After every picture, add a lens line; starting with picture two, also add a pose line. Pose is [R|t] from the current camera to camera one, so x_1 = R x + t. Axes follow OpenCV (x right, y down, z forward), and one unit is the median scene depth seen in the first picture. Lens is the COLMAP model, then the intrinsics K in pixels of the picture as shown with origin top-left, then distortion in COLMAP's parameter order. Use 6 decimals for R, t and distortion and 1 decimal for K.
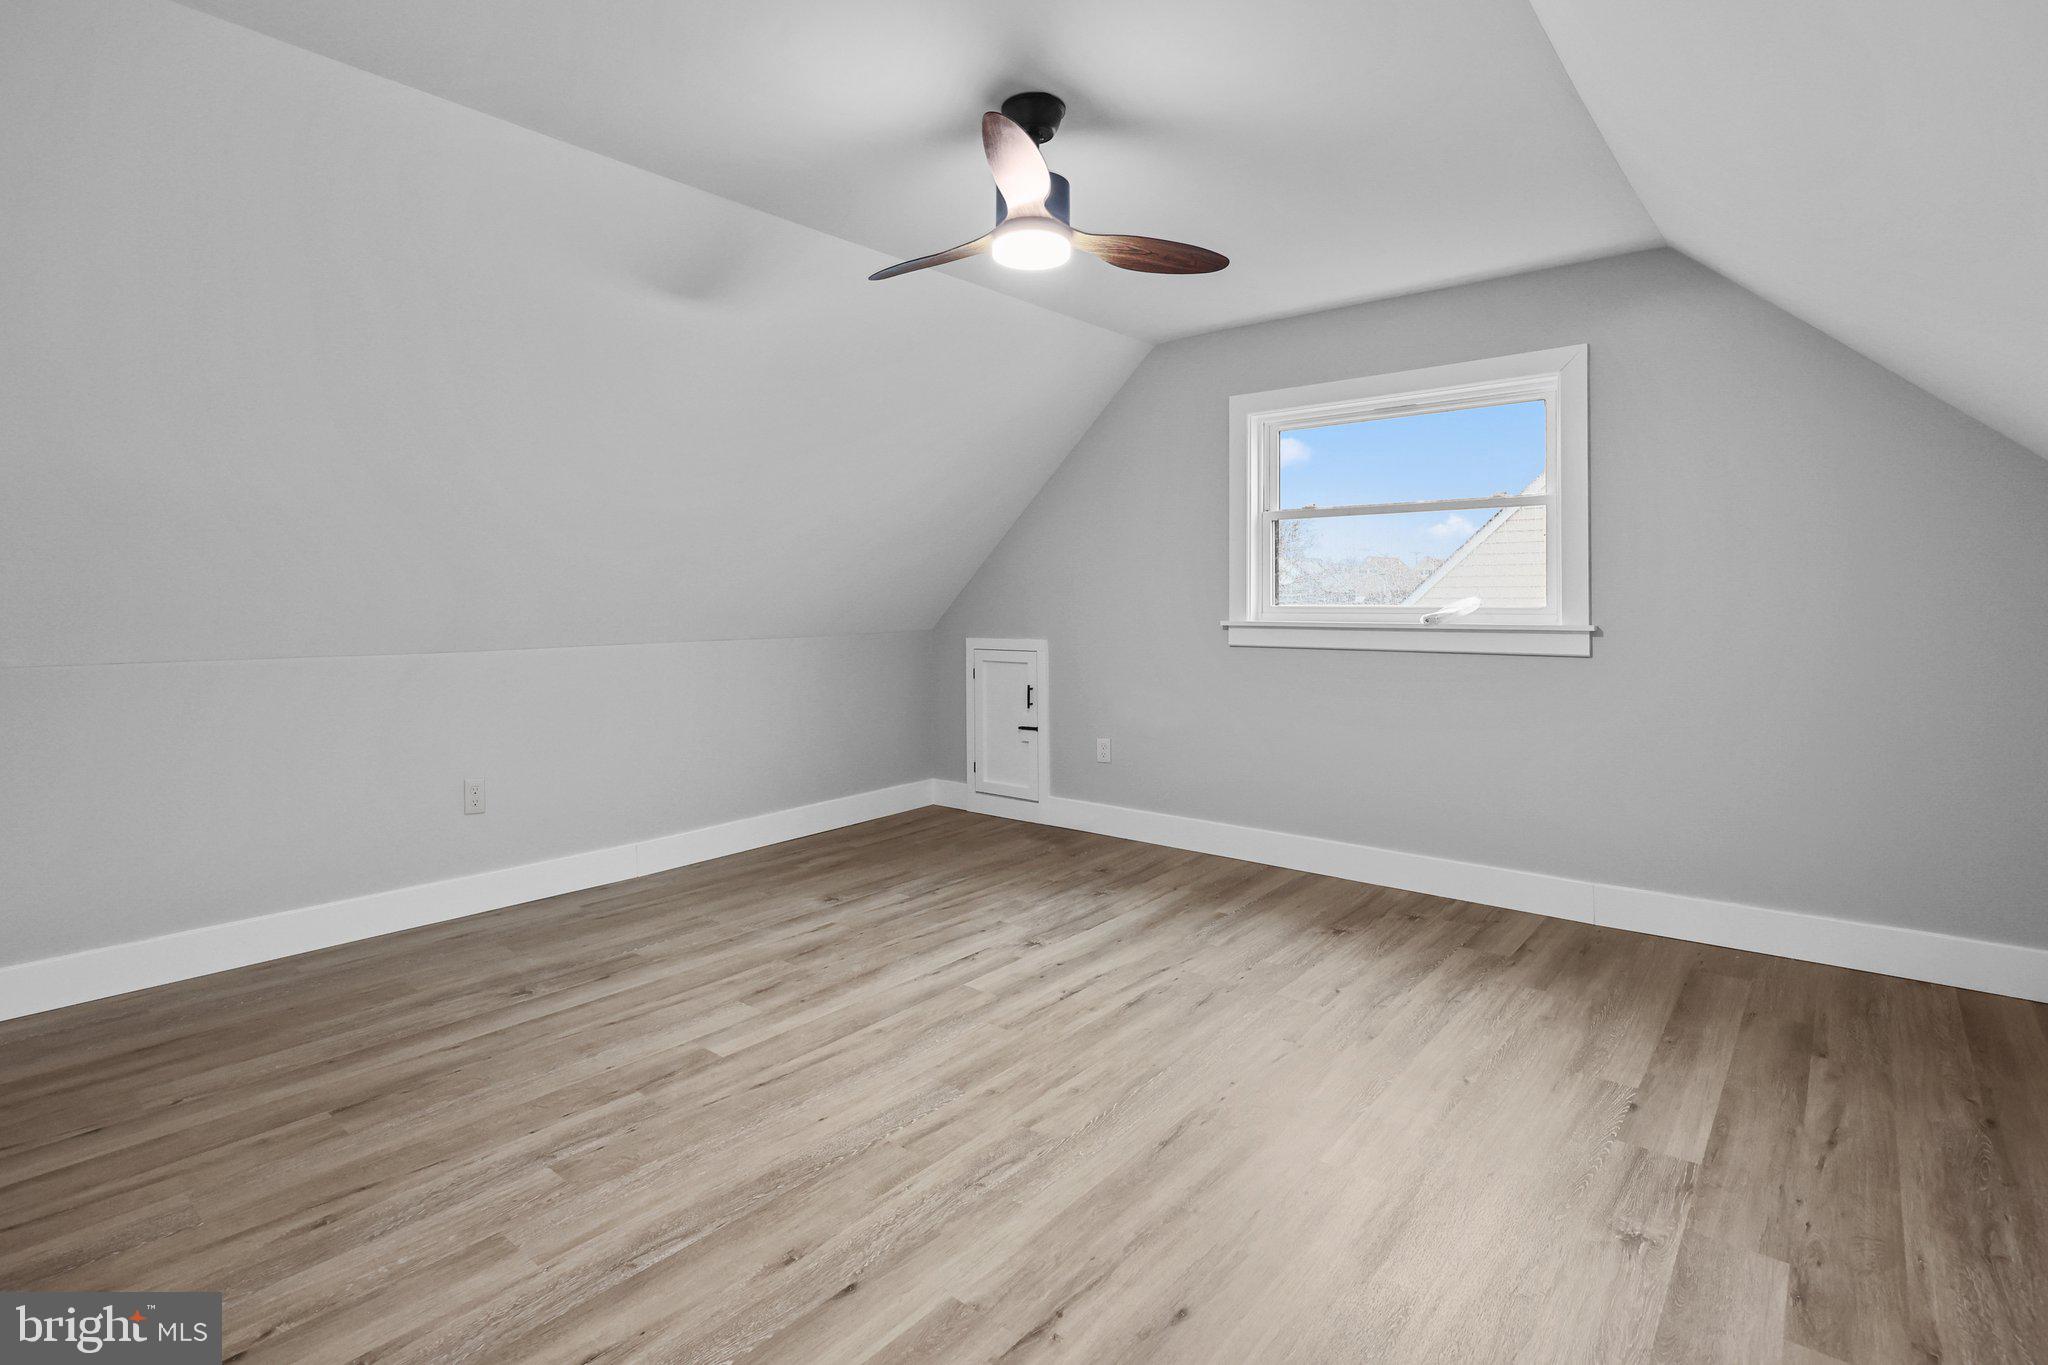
lens RADIAL K [[969.9, 0, 1026.5], [0, 969.9, 650.7], [0, 0, 1]] dist [0.000855, 0.000140]
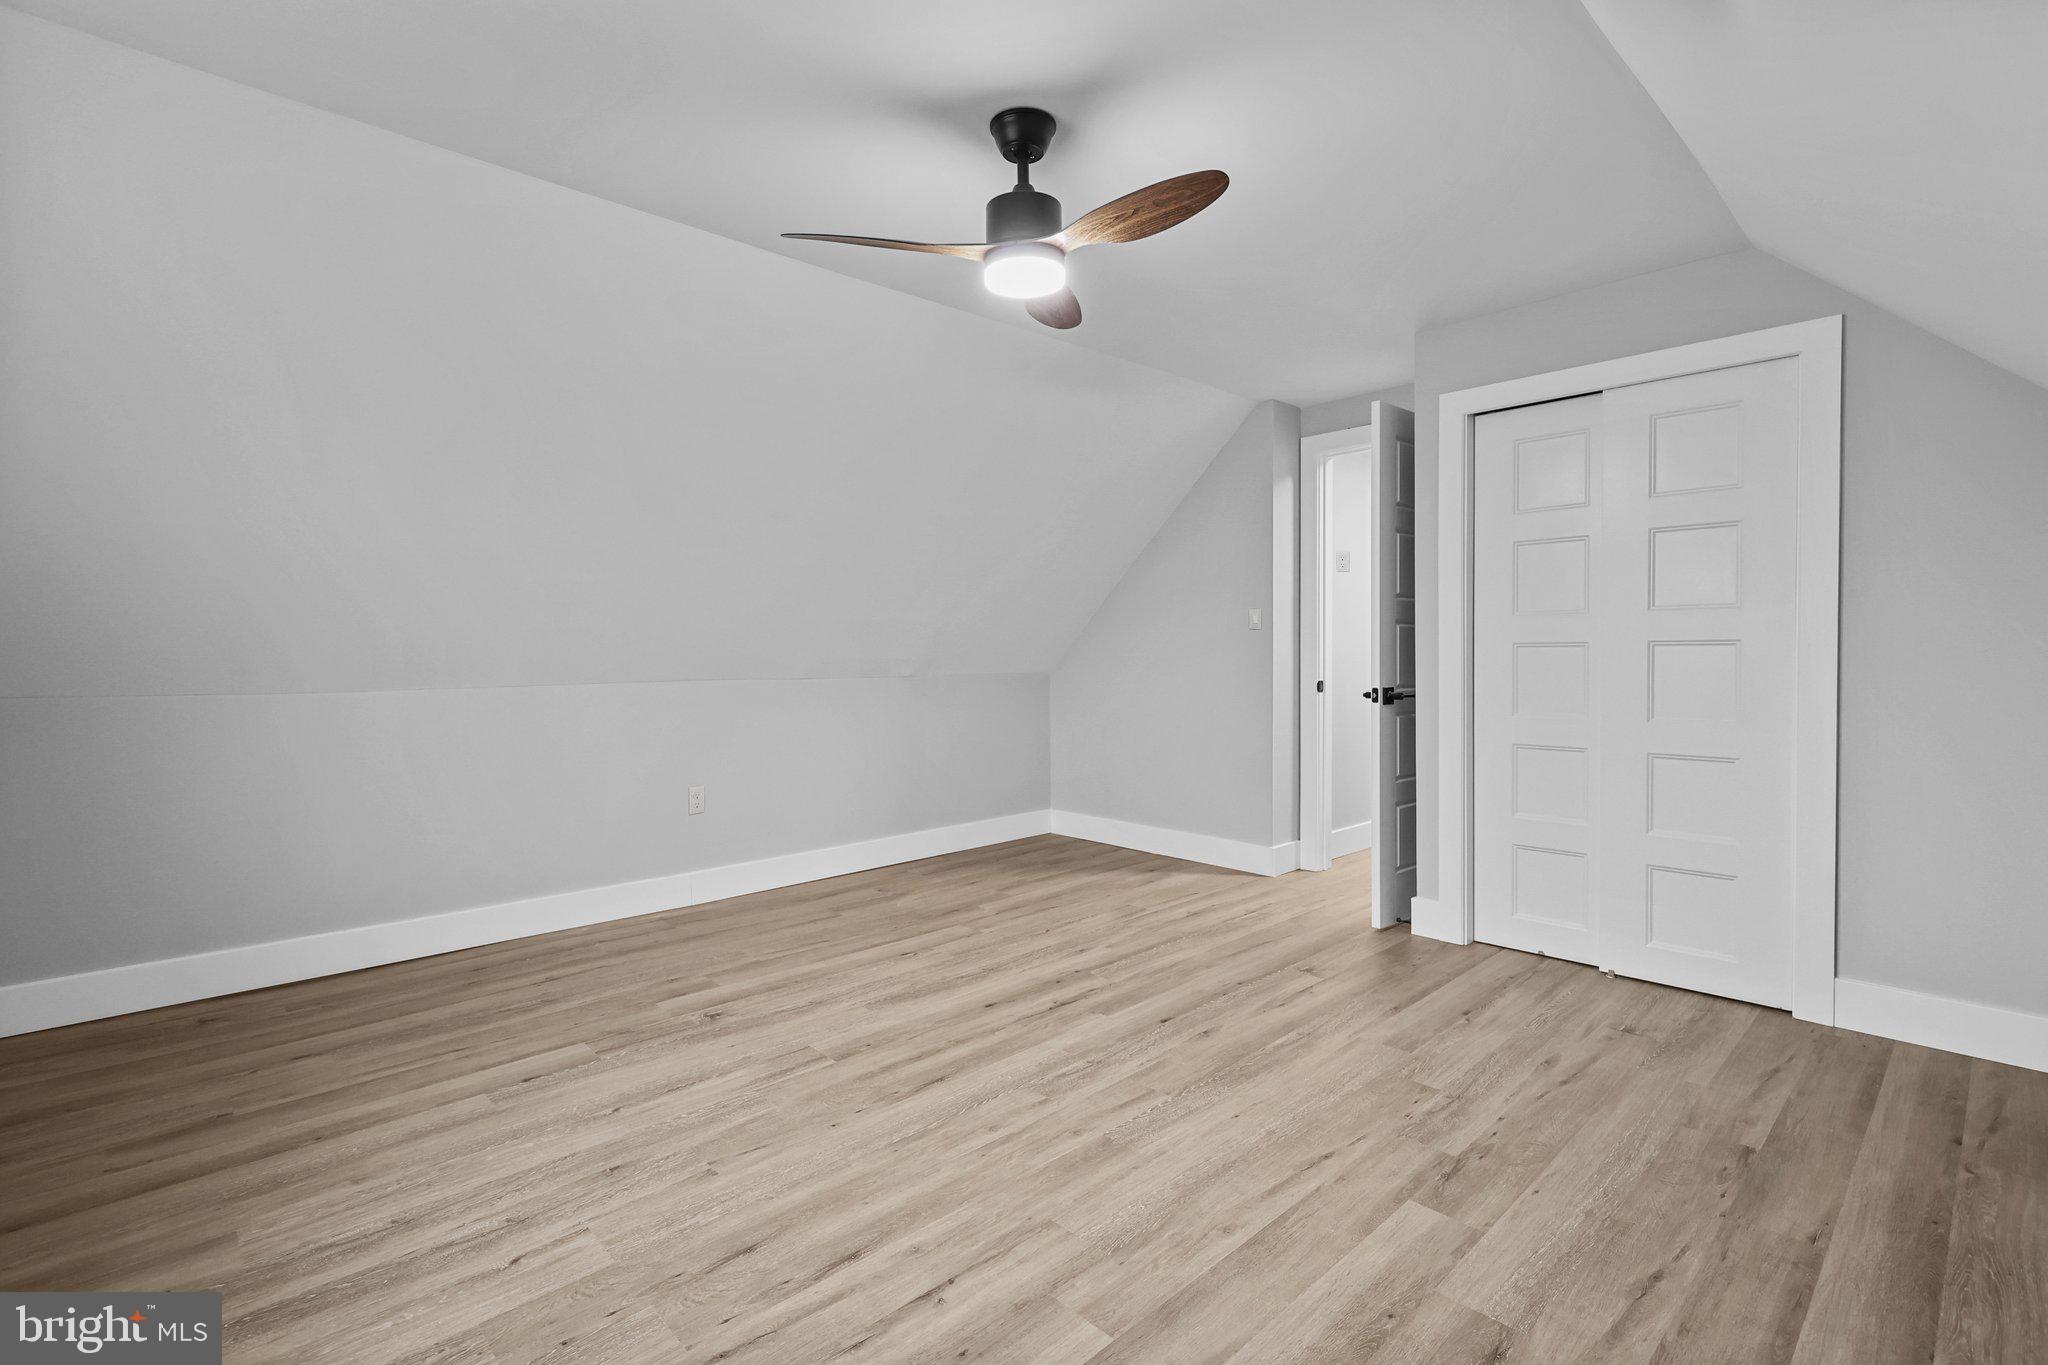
lens RADIAL K [[919.0, 0, 1024.0], [0, 919.0, 682.5], [0, 0, 1]] dist [0.000456, 0.000098]
pose [[-0.991210, 0.009887, 0.131927, -0.108370], [0.020998, 0.996320, 0.083097, -0.079832], [-0.130620, 0.085137, -0.987770, 1.851688]]
